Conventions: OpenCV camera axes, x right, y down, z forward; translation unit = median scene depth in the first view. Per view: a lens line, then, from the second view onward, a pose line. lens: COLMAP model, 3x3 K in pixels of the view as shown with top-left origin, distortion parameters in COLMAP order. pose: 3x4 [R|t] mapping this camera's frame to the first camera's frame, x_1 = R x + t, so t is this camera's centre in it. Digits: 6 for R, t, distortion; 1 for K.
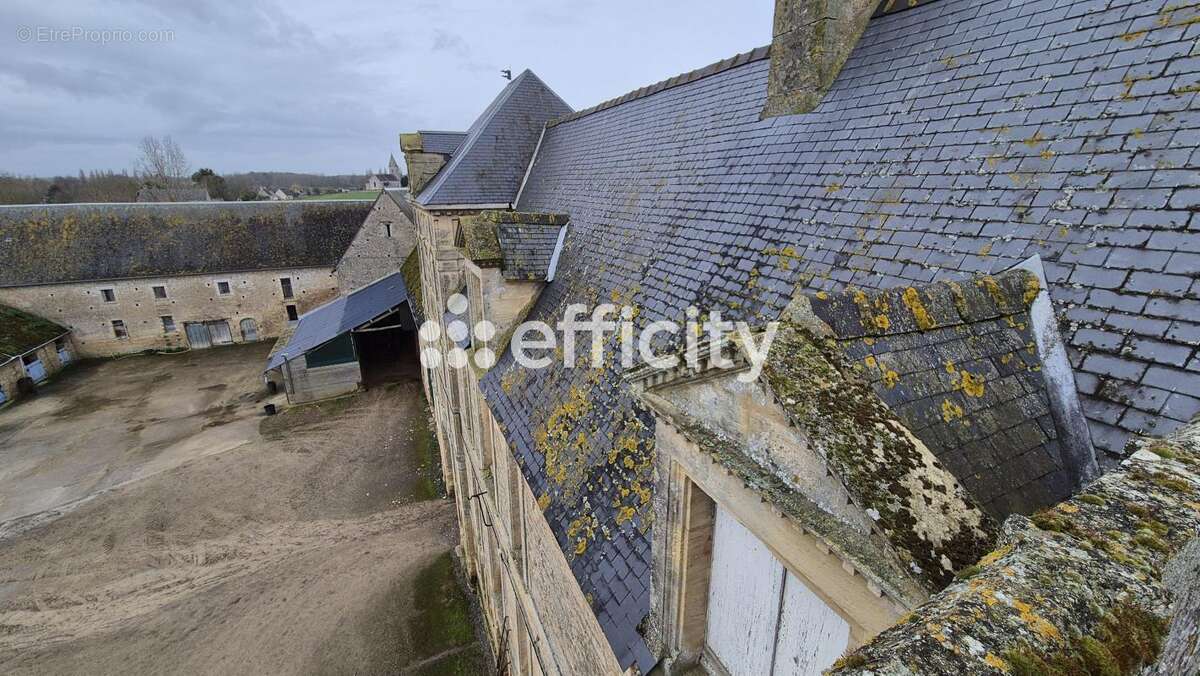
lens RADIAL K [[477.2, 0, 599.2], [0, 477.2, 336.8], [0, 0, 1]] dist [0.000468, 0.000191]
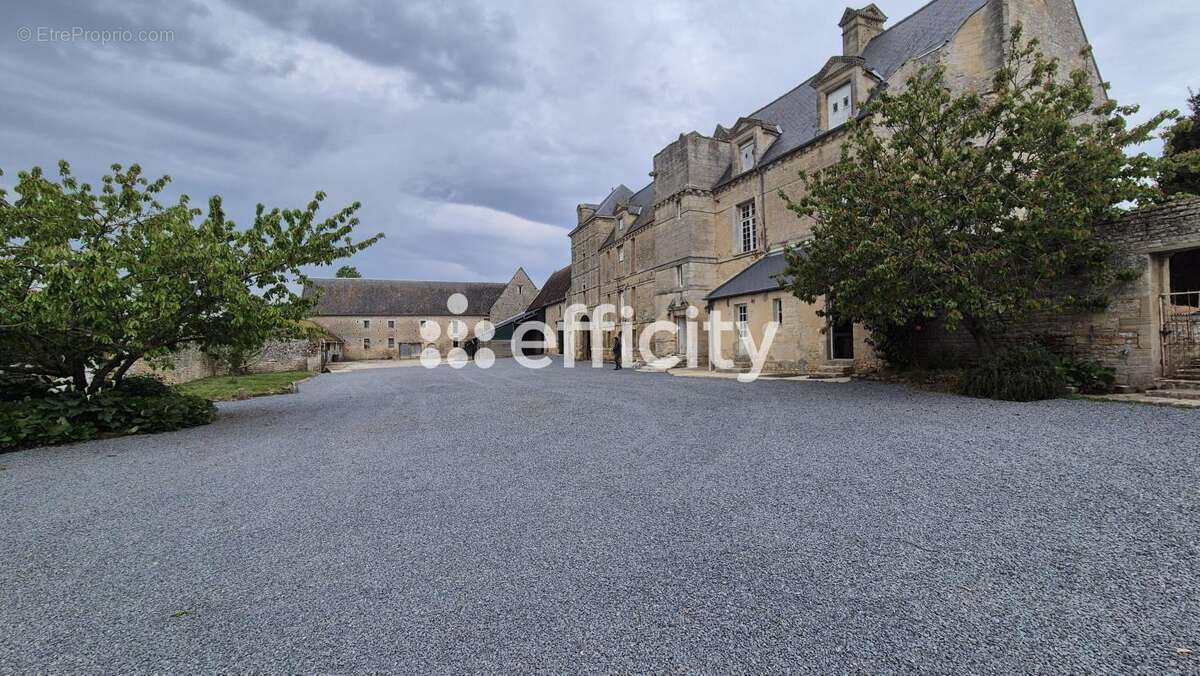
lens RADIAL K [[477.2, 0, 610.1], [0, 477.2, 337.8], [0, 0, 1]] dist [0.000468, 0.000191]
pose [[0.998653, -0.011040, -0.050695, -0.032723], [-0.005000, 0.952071, -0.305837, 0.493456], [0.051641, 0.305679, 0.950733, -0.615644]]
